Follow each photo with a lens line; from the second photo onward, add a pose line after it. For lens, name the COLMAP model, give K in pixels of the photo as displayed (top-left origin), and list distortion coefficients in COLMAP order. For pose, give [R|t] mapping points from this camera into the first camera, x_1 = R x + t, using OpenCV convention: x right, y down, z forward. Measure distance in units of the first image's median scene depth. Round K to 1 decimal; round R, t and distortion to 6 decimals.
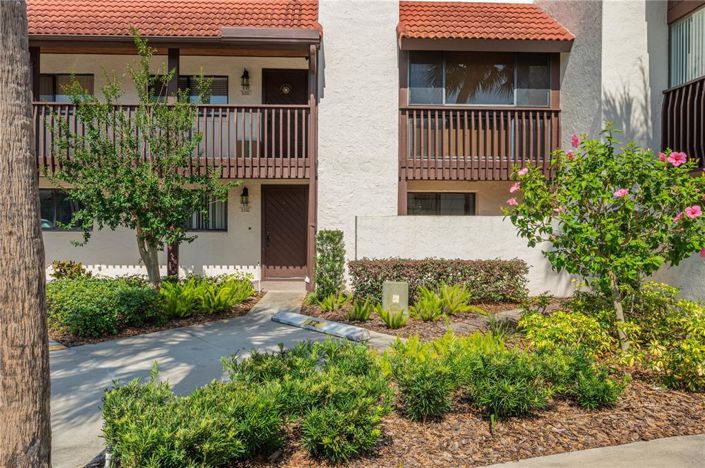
lens RADIAL K [[473.1, 0, 356.1], [0, 473.1, 235.2], [0, 0, 1]] dist [0.012407, 0.000504]
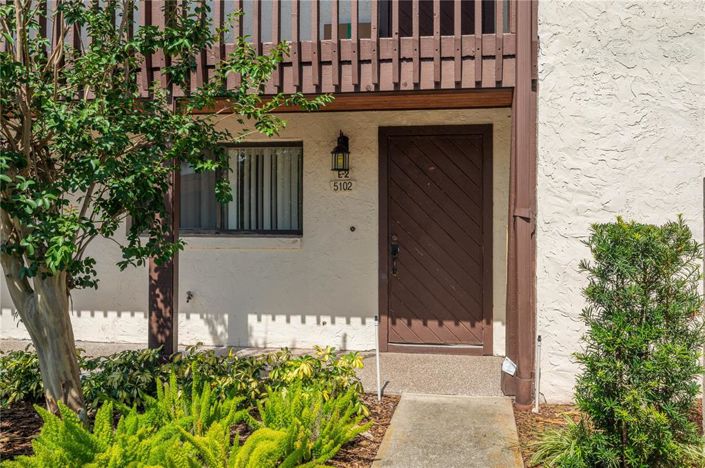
lens RADIAL K [[610.8, 0, 353.2], [0, 610.8, 235.7], [0, 0, 1]] dist [0.000228, -0.000056]
pose [[0.975101, -0.000491, -0.221763, -0.113372], [-0.002845, 0.999888, -0.014724, -0.000288], [0.221745, 0.014988, 0.974989, 0.514475]]
